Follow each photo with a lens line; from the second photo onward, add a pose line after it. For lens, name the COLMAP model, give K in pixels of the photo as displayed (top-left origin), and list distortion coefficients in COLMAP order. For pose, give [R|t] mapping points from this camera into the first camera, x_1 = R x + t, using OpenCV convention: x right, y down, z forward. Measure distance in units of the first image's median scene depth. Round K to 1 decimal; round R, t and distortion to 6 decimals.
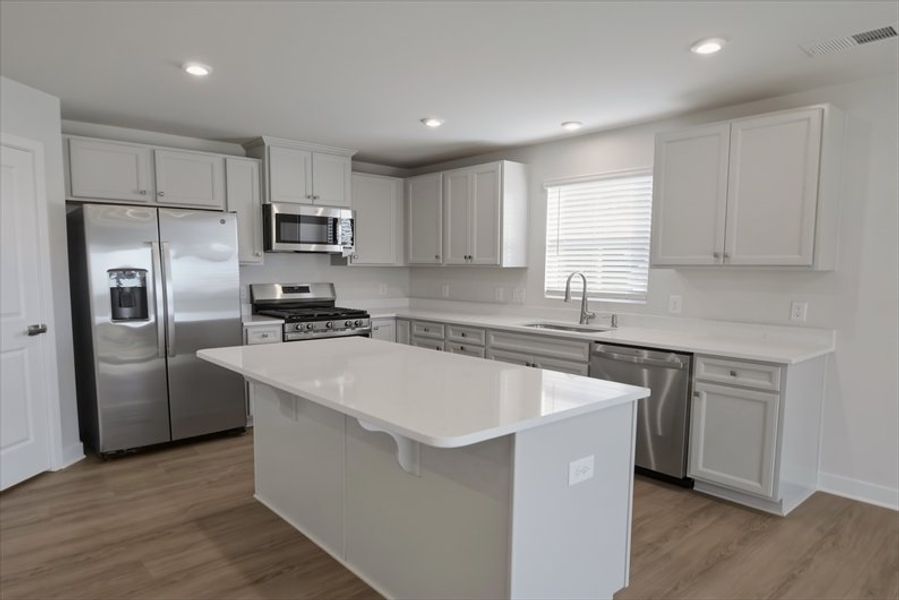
lens RADIAL K [[580.8, 0, 443.9], [0, 580.8, 322.1], [0, 0, 1]] dist [-0.003455, -0.003847]
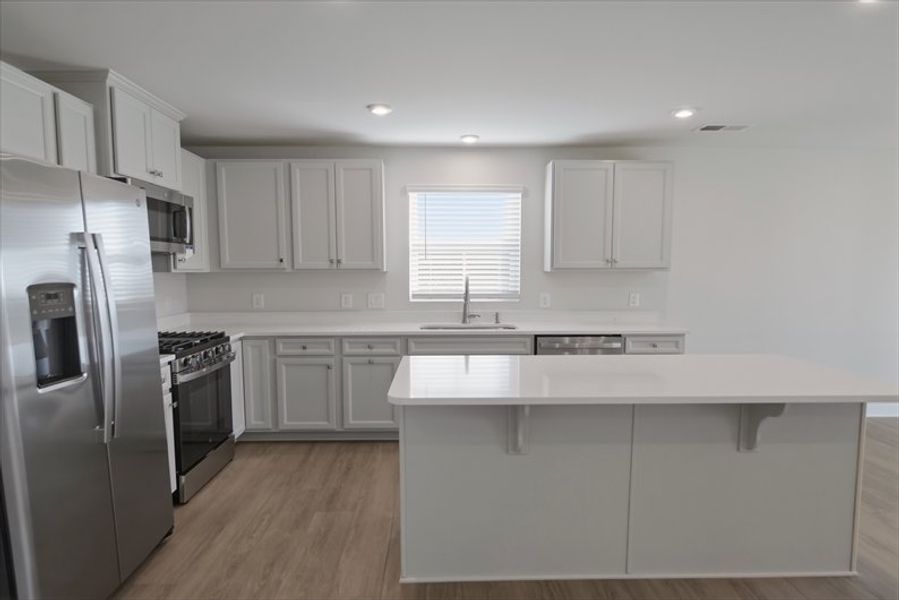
lens RADIAL K [[580.8, 0, 459.6], [0, 580.8, 319.1], [0, 0, 1]] dist [-0.003455, -0.003847]
pose [[0.626485, -0.074995, 0.775817, -0.603773], [0.082053, 0.996175, 0.030038, -0.038173], [-0.775103, 0.044840, 0.630242, 0.329074]]
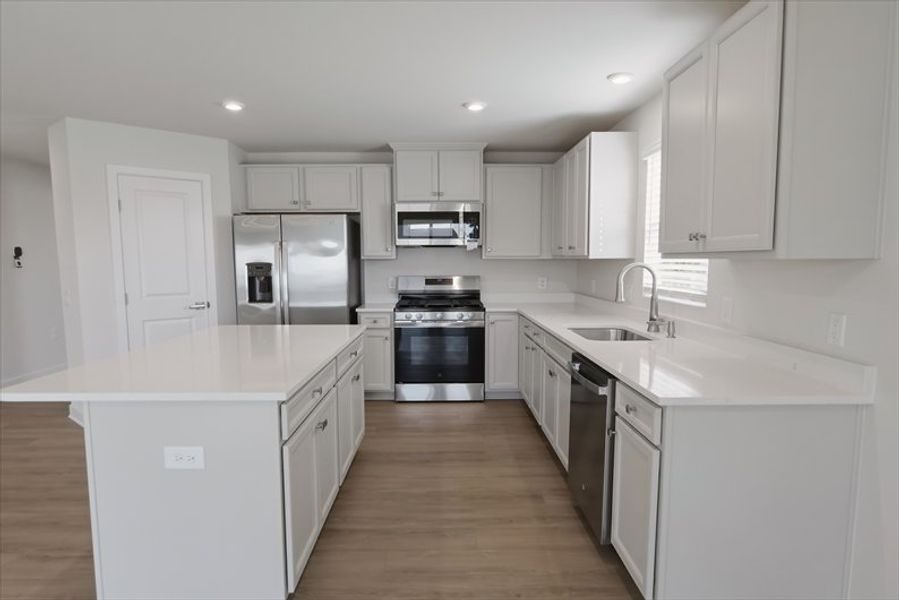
lens RADIAL K [[580.8, 0, 440.3], [0, 580.8, 330.1], [0, 0, 1]] dist [-0.003455, -0.003847]
pose [[0.754309, 0.069476, -0.652833, 0.533151], [-0.054679, 0.997578, 0.042987, -0.015542], [0.654239, 0.003270, 0.756281, 0.229090]]
